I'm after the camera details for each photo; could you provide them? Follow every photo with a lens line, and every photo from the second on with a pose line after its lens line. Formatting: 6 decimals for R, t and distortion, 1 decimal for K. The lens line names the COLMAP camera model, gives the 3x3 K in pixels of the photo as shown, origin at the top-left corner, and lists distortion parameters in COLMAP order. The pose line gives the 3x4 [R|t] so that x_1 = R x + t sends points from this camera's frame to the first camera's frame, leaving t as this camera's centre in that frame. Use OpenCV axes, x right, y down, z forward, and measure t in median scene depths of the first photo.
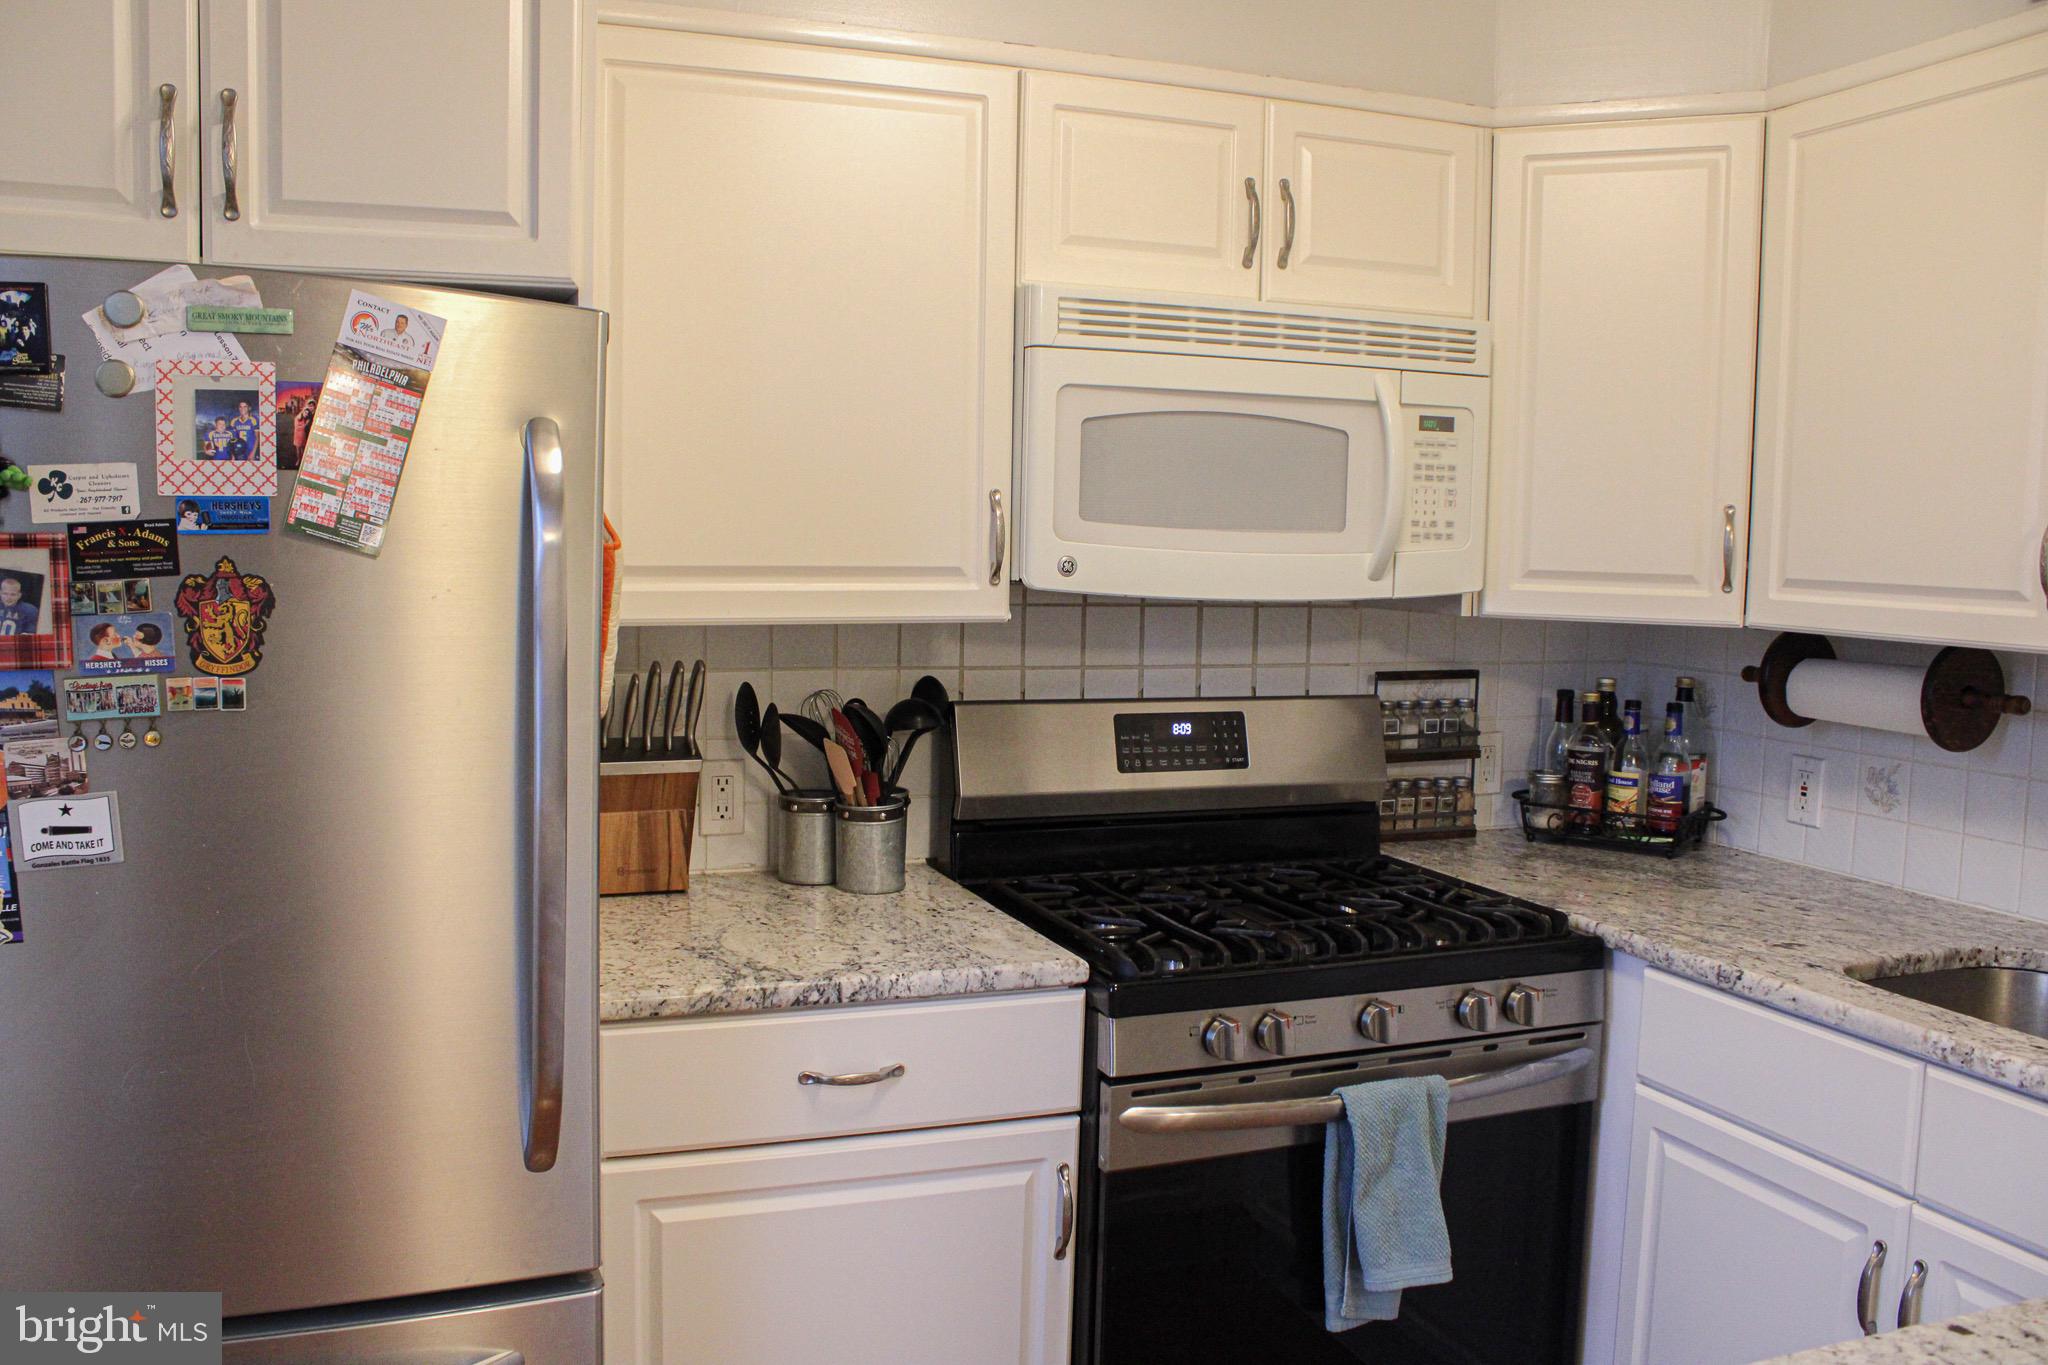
lens RADIAL K [[1695.8, 0, 1006.6], [0, 1695.8, 692.5], [0, 0, 1]] dist [-0.160725, 0.137235]
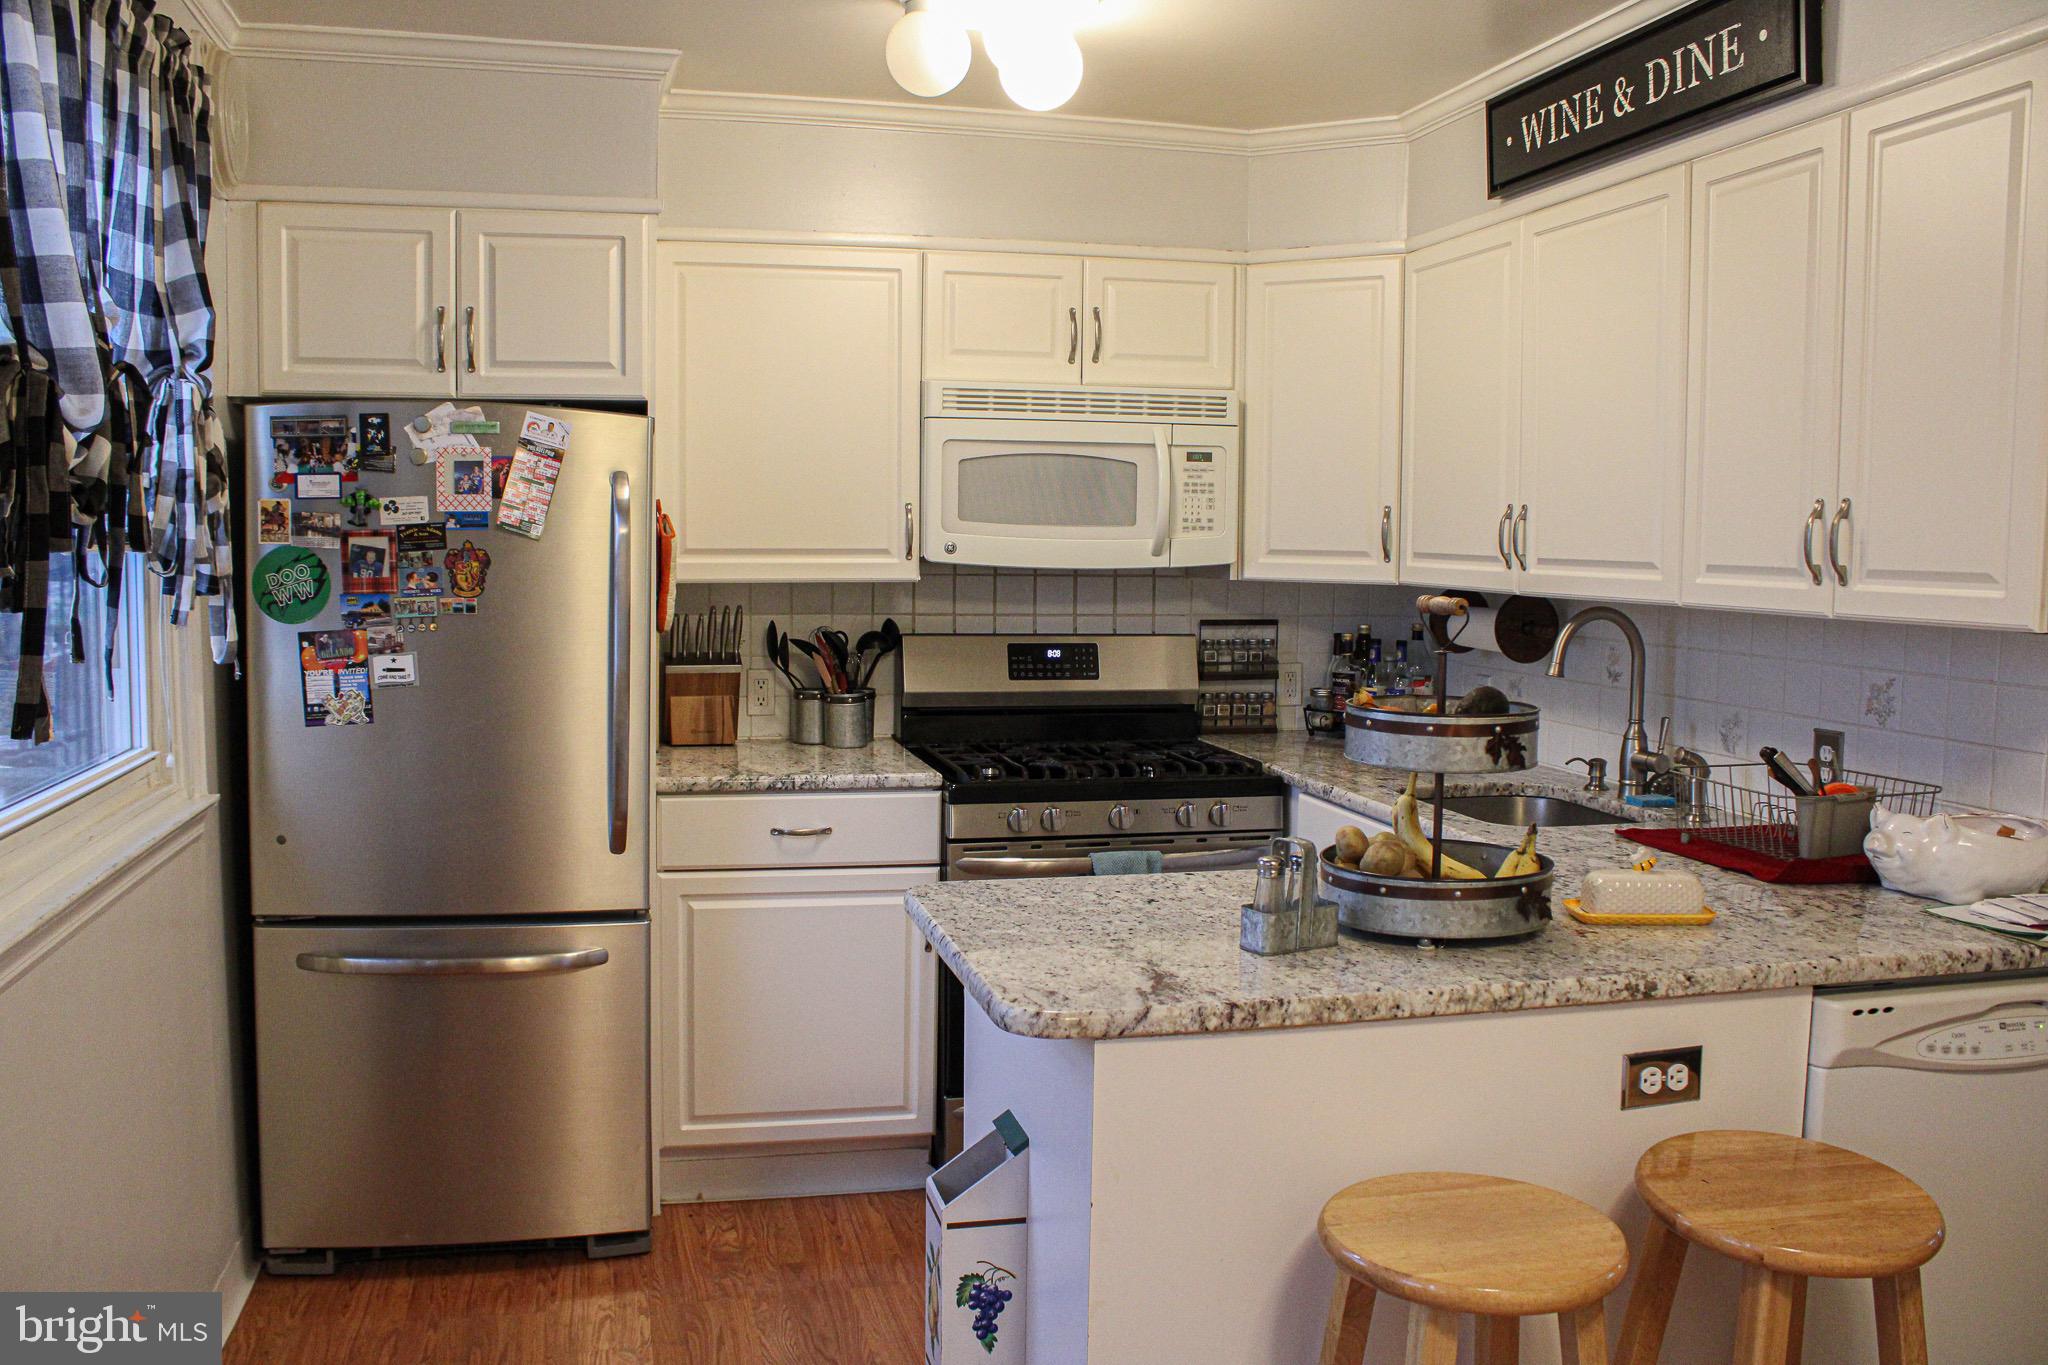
lens RADIAL K [[1695.8, 0, 1018.4], [0, 1695.8, 688.8], [0, 0, 1]] dist [-0.160725, 0.137235]
pose [[0.992344, 0.004551, -0.123421, 0.312369], [-0.005172, 0.999976, -0.004712, 0.072879], [0.123396, 0.005314, 0.992343, -0.658073]]
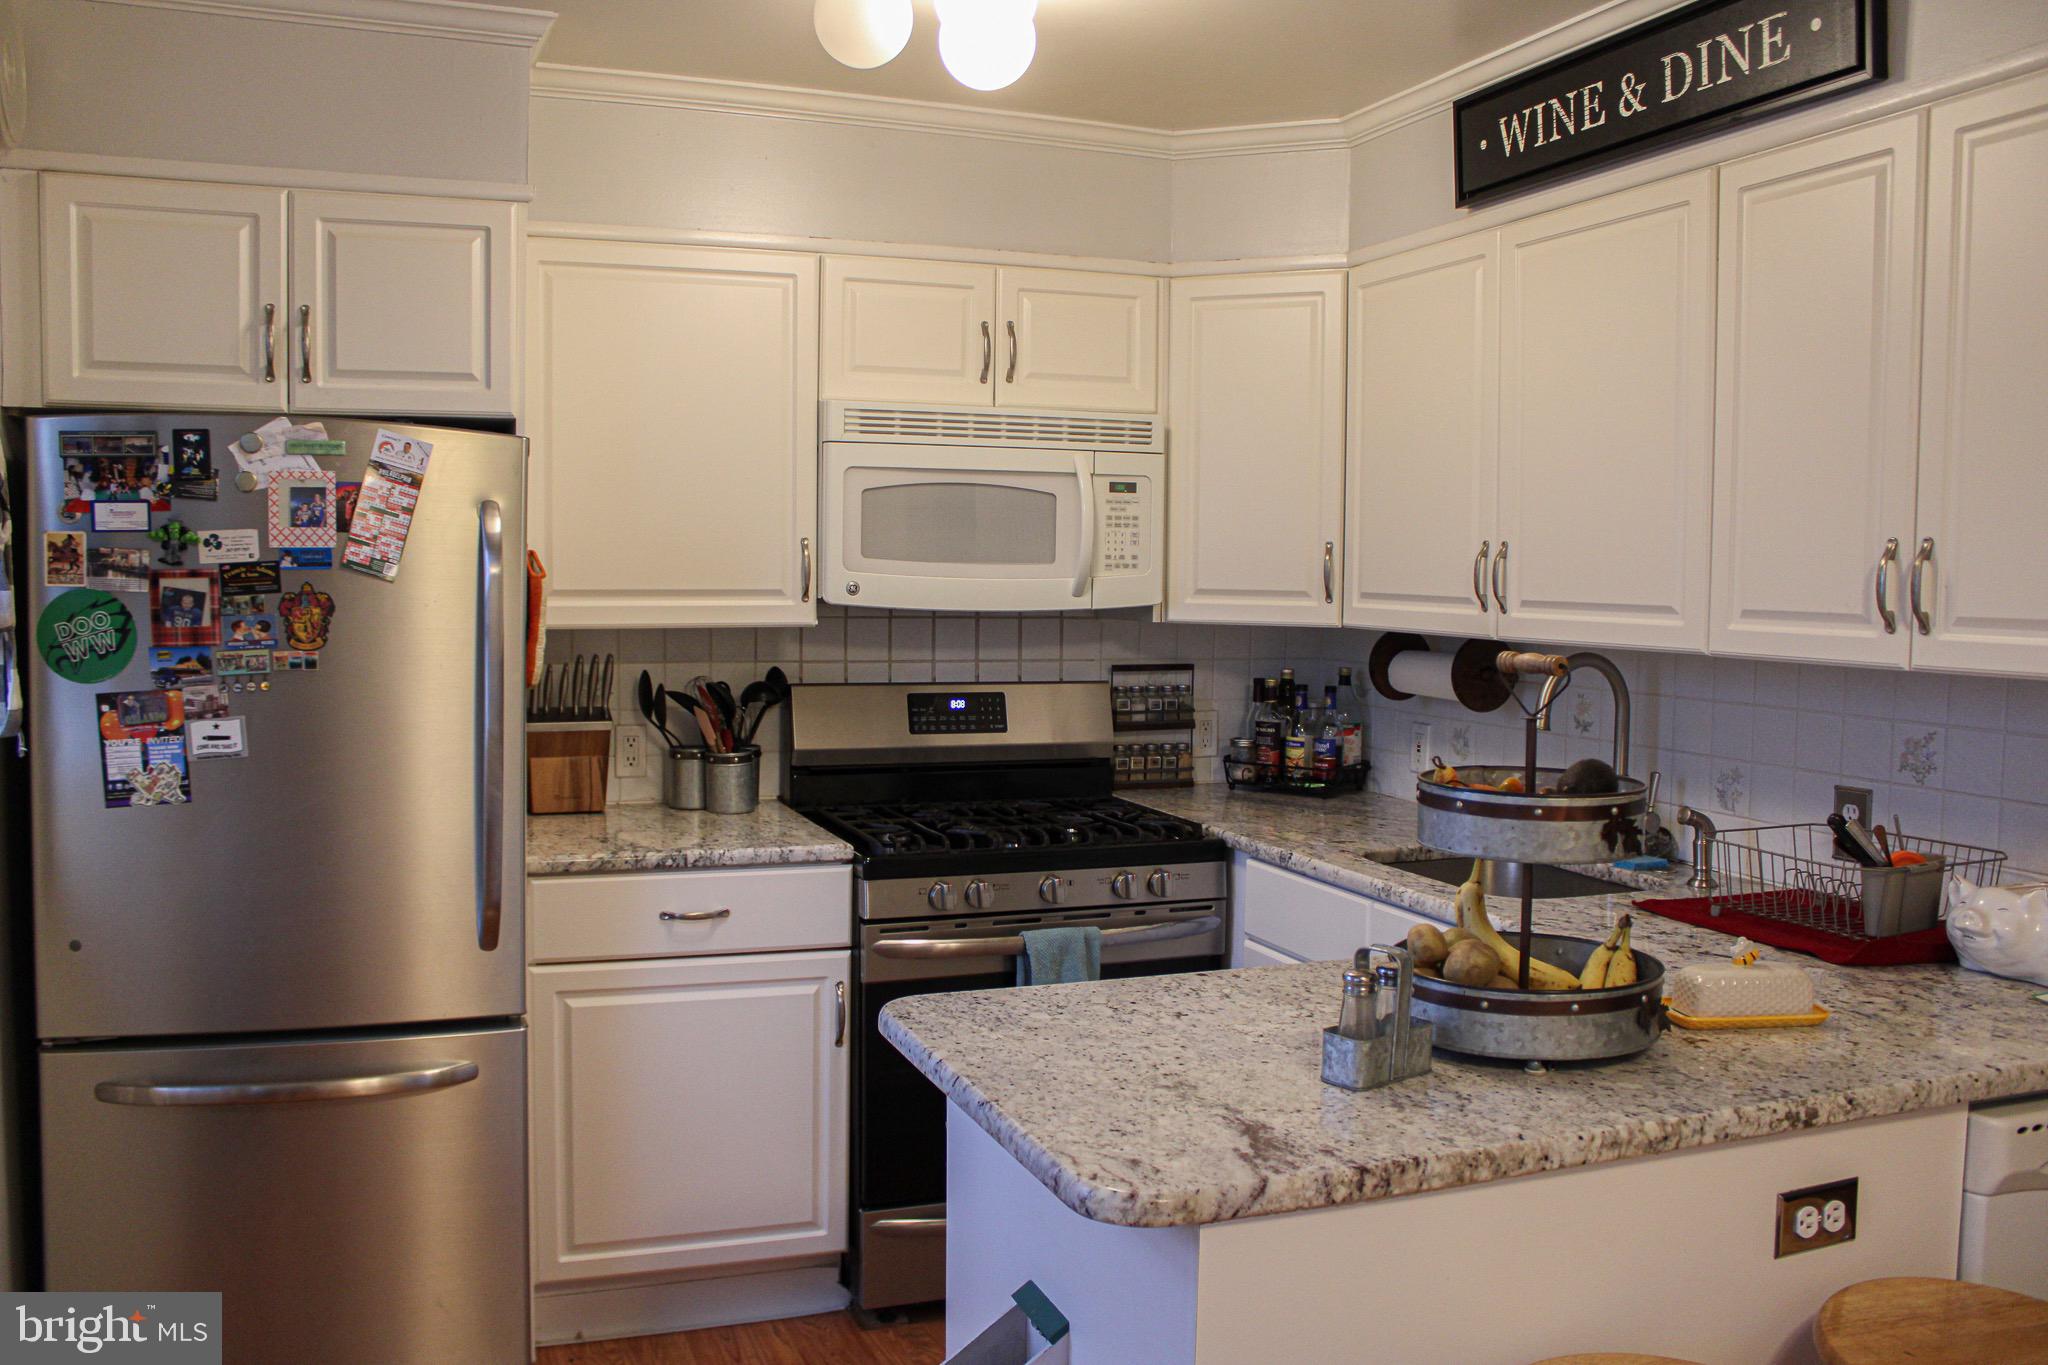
lens RADIAL K [[1695.8, 0, 1015.1], [0, 1695.8, 693.3], [0, 0, 1]] dist [-0.160725, 0.137235]
pose [[0.999982, -0.005500, -0.002309, 0.182812], [0.005453, 0.999787, -0.019890, 0.048421], [0.002418, 0.019877, 0.999800, -0.488758]]
